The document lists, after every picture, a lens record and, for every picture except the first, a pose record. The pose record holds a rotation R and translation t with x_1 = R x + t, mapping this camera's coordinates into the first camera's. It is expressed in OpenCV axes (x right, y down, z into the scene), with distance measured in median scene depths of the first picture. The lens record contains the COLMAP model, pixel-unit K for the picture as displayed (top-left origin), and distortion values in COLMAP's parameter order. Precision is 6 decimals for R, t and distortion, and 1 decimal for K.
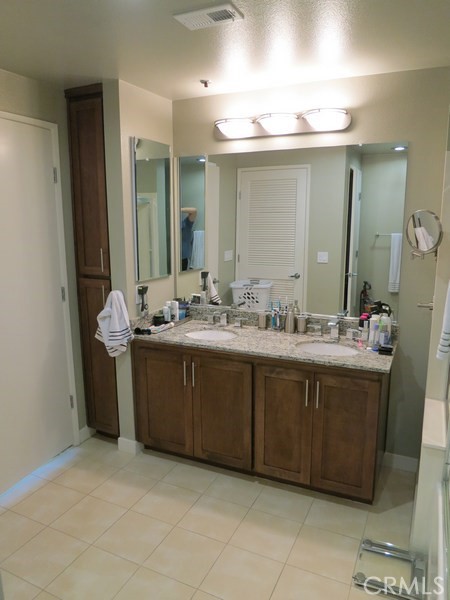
lens RADIAL K [[437.3, 0, 225.0], [0, 437.3, 300.0], [0, 0, 1]] dist [-0.036711, 0.005138]
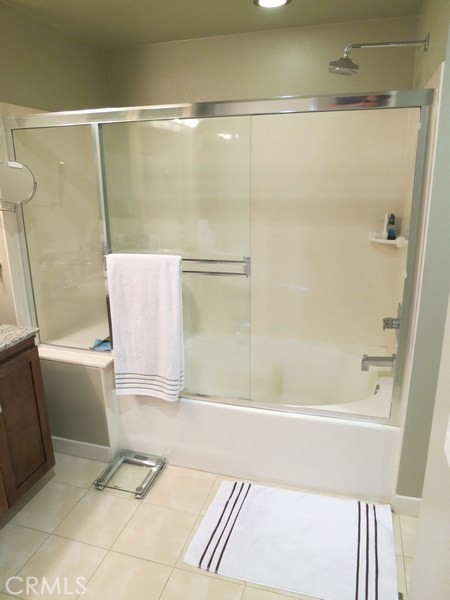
lens RADIAL K [[437.3, 0, 225.0], [0, 437.3, 300.0], [0, 0, 1]] dist [-0.036711, 0.005138]
pose [[-0.149805, -0.269924, 0.951157, -0.601242], [0.200779, 0.933663, 0.296582, -0.103821], [-0.968115, 0.235402, -0.085673, 0.689488]]
